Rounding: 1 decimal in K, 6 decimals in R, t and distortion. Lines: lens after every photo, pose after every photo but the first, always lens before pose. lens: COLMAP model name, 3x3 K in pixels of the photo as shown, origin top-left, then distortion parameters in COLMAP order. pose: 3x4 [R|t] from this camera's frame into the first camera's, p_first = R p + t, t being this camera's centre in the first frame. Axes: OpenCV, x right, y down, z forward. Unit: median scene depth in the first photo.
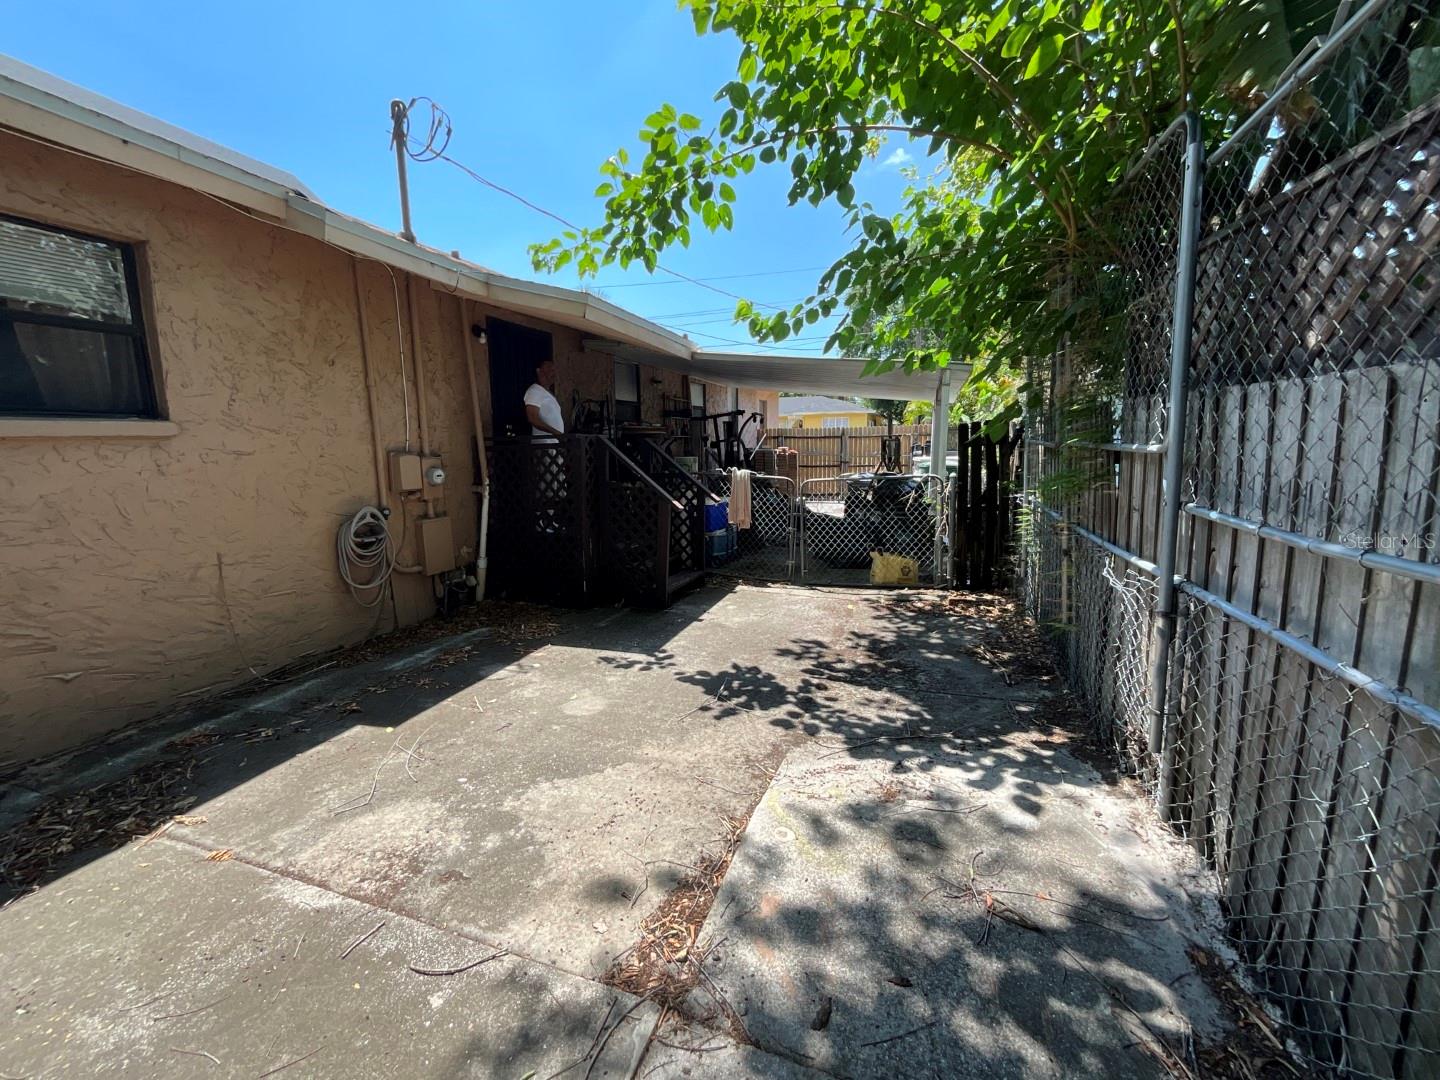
lens RADIAL K [[585.7, 0, 719.3], [0, 585.7, 540.4], [0, 0, 1]] dist [-0.001752, 0.000033]
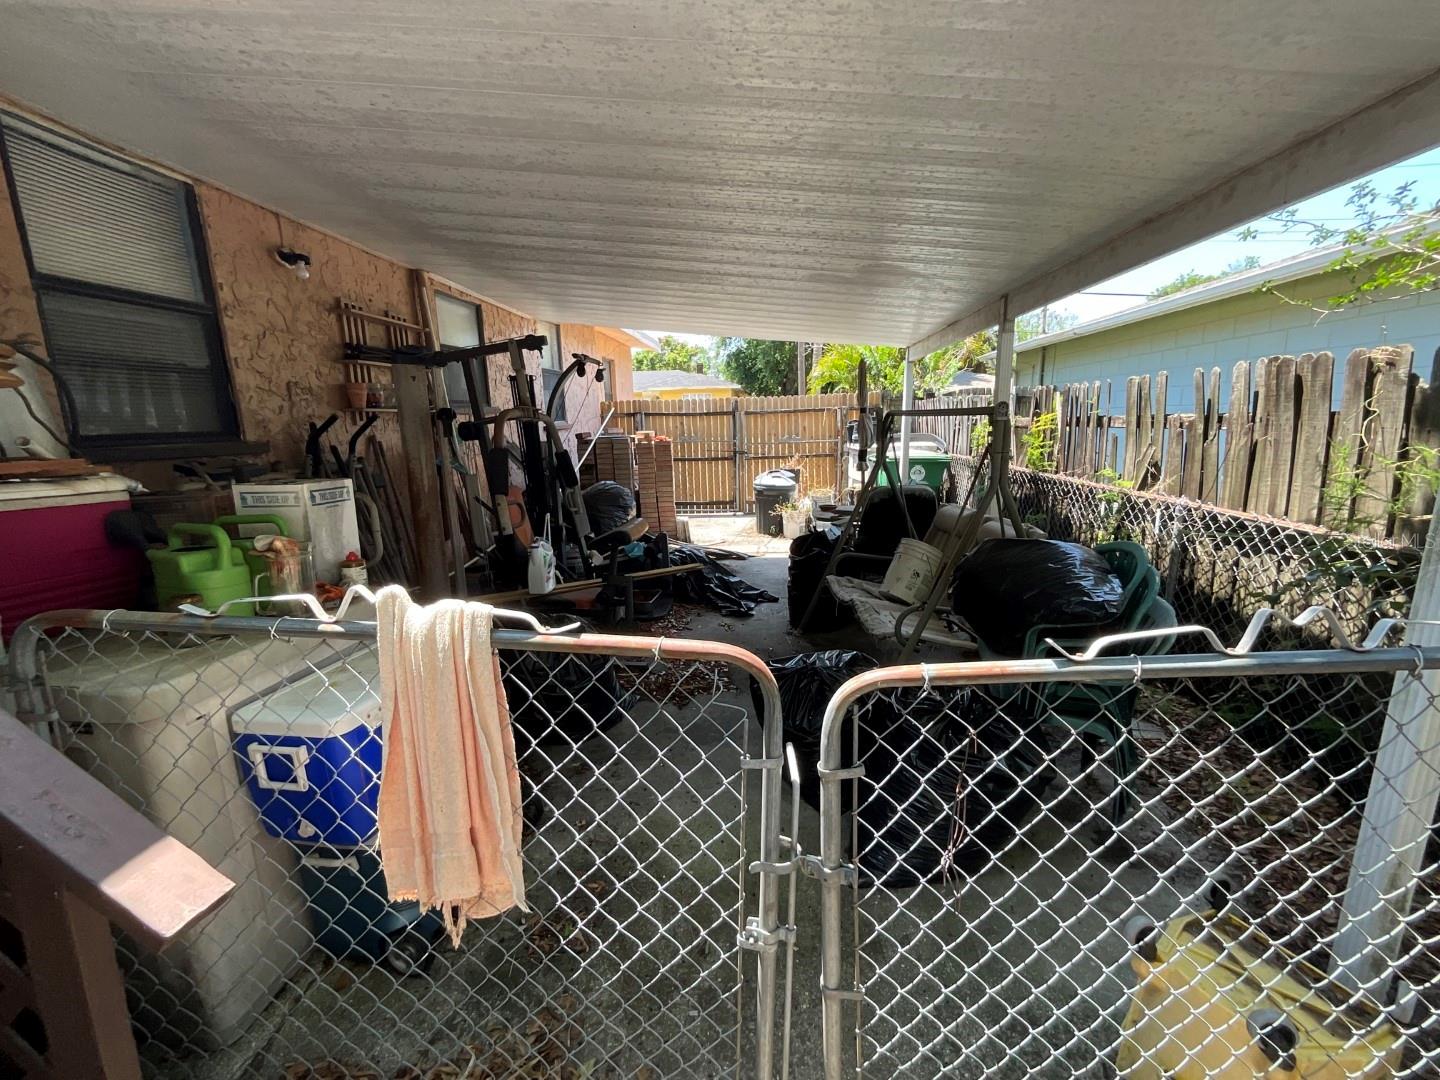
lens RADIAL K [[585.7, 0, 720.8], [0, 585.7, 539.9], [0, 0, 1]] dist [-0.001752, 0.000033]
pose [[0.969780, -0.060574, 0.236343, 0.050600], [0.053003, 0.997861, 0.038264, -0.092974], [-0.238155, -0.024581, 0.970916, 0.554634]]
